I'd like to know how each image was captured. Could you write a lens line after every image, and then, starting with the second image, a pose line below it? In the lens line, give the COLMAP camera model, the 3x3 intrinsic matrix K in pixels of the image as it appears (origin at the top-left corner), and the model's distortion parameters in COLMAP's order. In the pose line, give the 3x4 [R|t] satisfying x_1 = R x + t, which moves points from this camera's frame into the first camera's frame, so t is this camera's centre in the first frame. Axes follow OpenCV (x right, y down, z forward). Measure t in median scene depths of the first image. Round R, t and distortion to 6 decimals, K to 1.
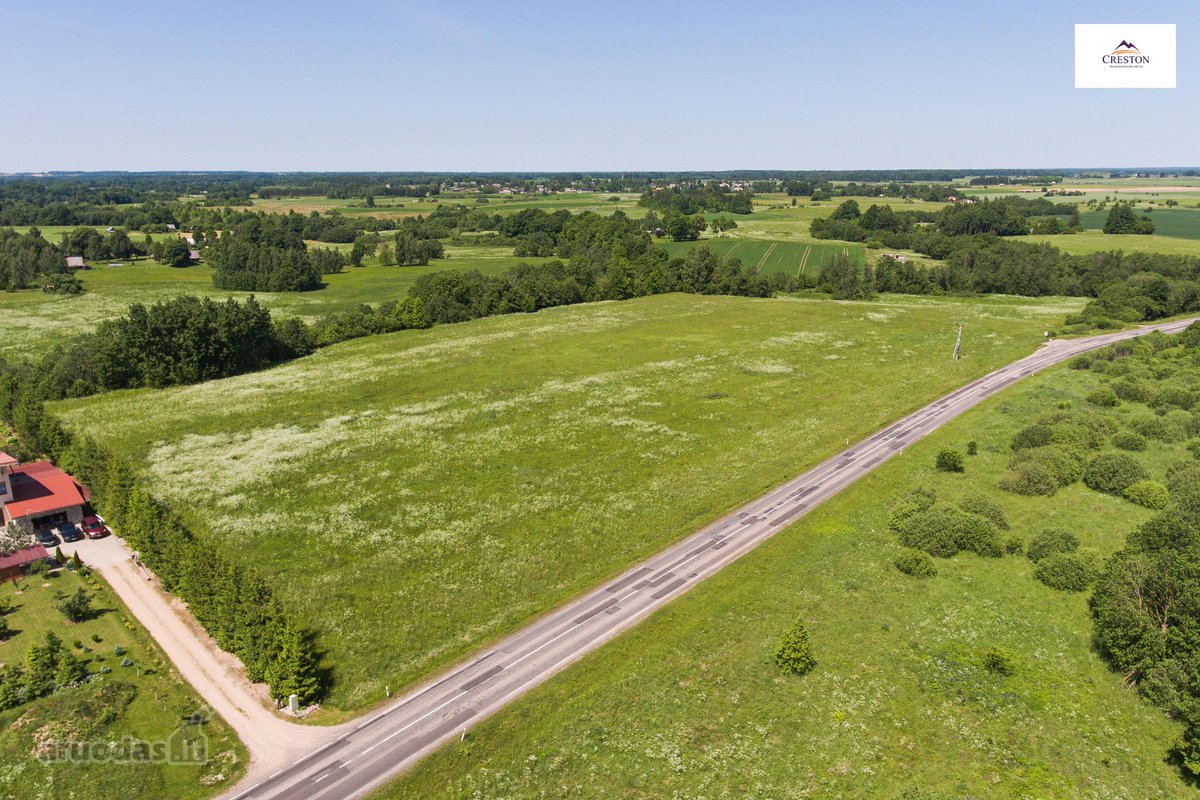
lens RADIAL K [[876.2, 0, 600.0], [0, 876.2, 400.0], [0, 0, 1]] dist [-0.002030, 0.001128]
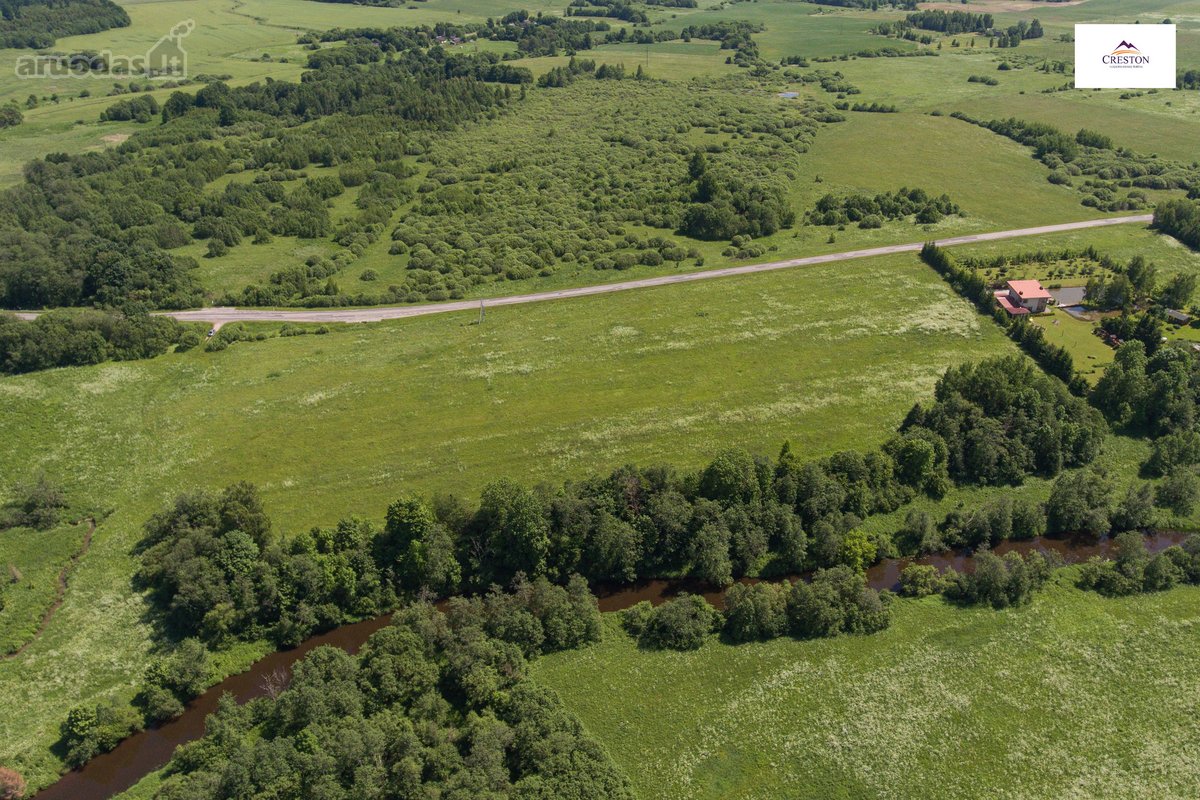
lens RADIAL K [[883.4, 0, 655.7], [0, 883.4, 399.5], [0, 0, 1]] dist [-0.005343, 0.002329]
pose [[-0.821139, -0.281320, 0.496578, -0.570622], [0.138969, 0.745335, 0.652045, -0.819744], [-0.553550, 0.604429, -0.572929, 1.643119]]
